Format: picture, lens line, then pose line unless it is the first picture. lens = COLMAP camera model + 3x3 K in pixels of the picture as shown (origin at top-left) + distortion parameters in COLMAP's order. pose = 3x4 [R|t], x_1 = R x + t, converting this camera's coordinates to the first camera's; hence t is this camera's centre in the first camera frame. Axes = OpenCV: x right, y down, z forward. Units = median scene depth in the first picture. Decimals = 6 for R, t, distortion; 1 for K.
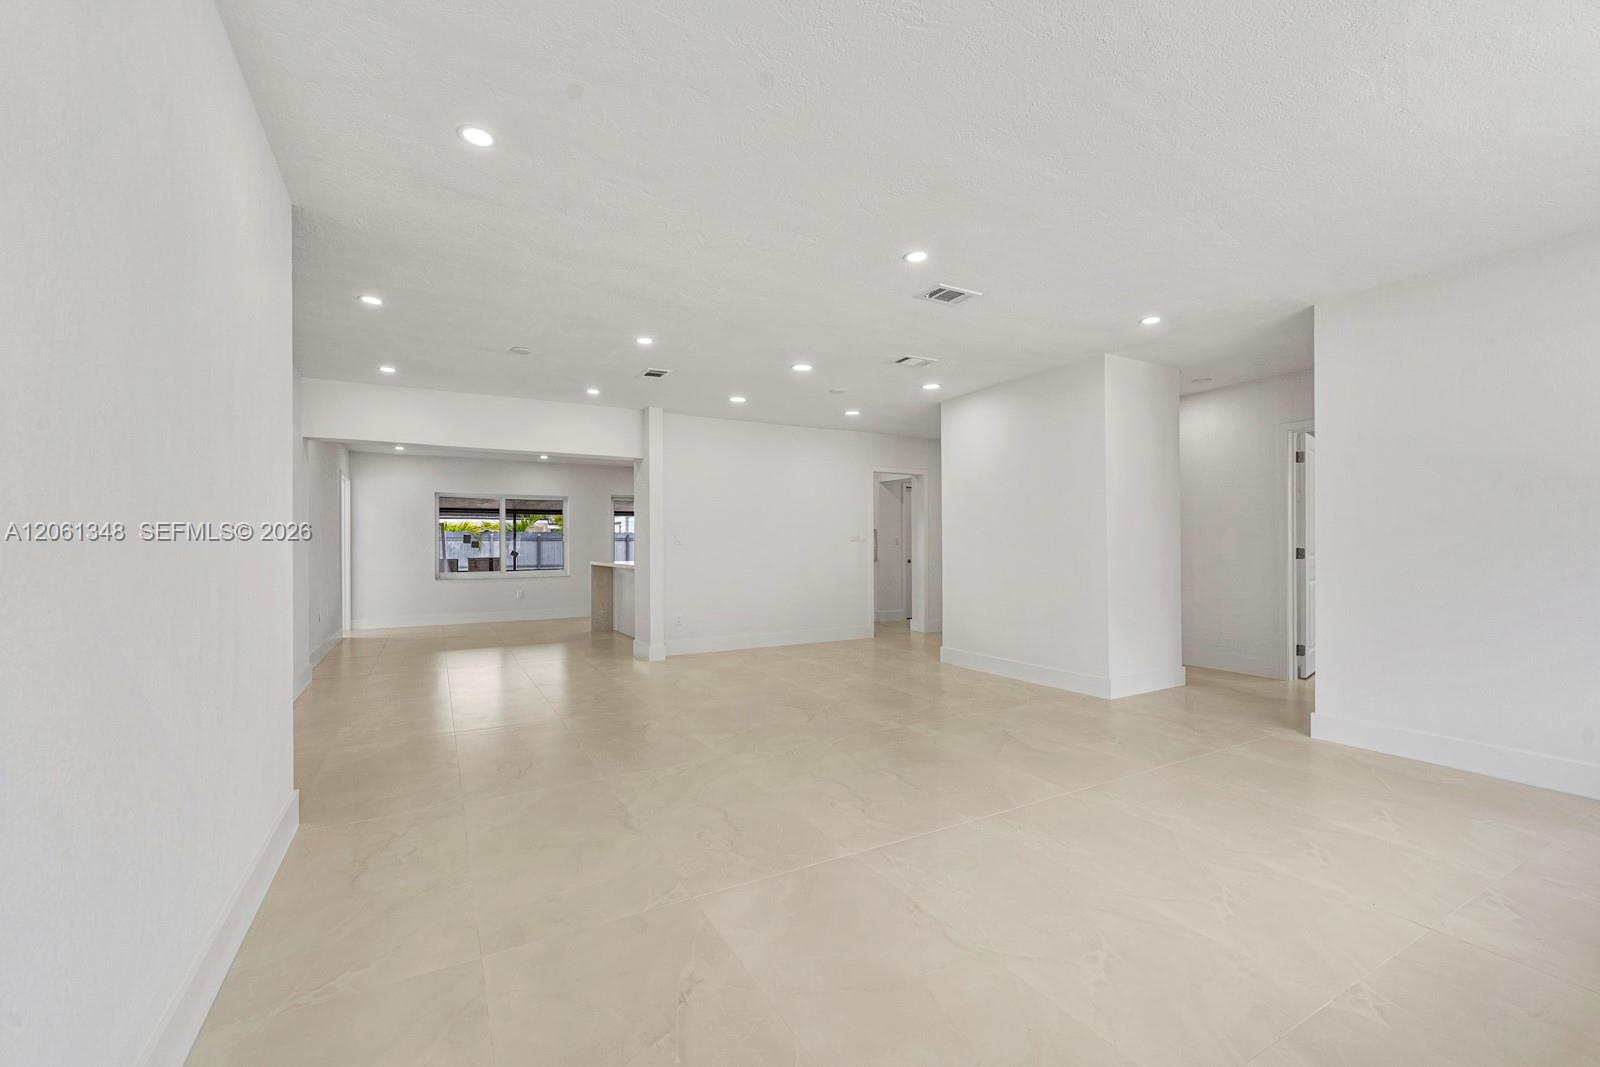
lens RADIAL K [[650.2, 0, 795.8], [0, 650.2, 539.3], [0, 0, 1]] dist [0.000773, 0.000029]
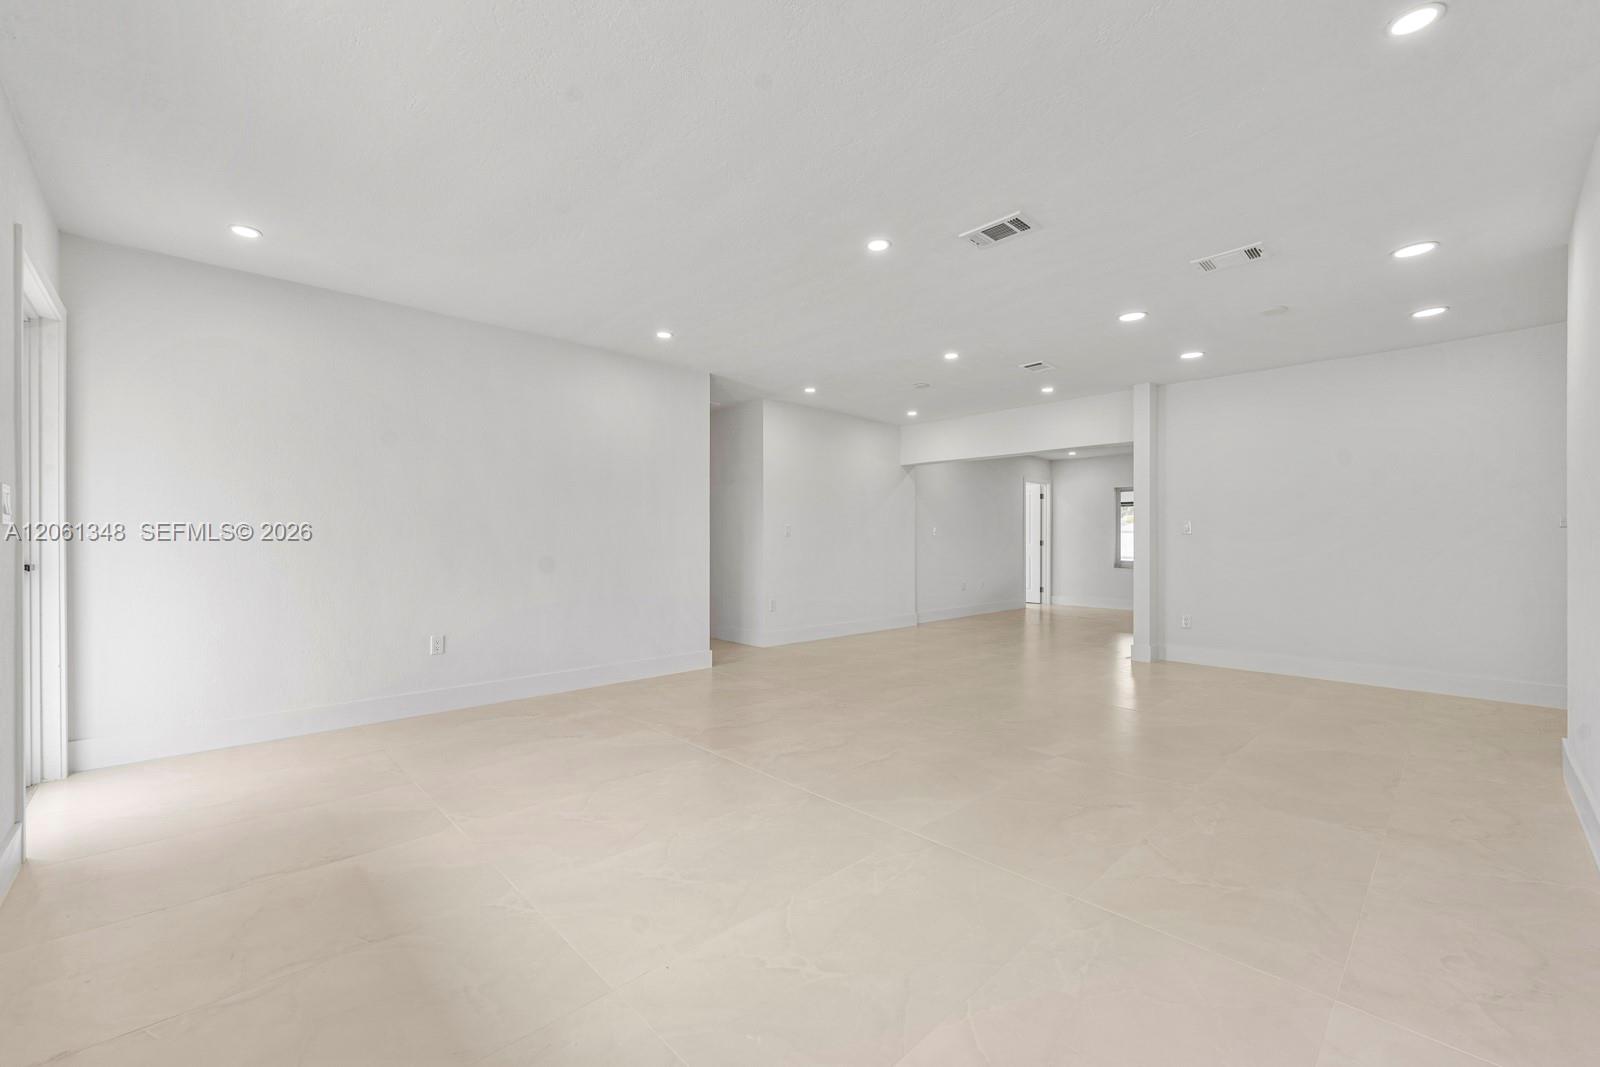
lens RADIAL K [[650.2, 0, 795.8], [0, 650.2, 539.3], [0, 0, 1]] dist [0.000773, 0.000029]
pose [[0.266981, 0.003184, -0.963696, 0.413064], [0.008563, 0.999947, 0.005676, 0.005888], [0.963664, -0.009768, 0.266940, 0.223871]]
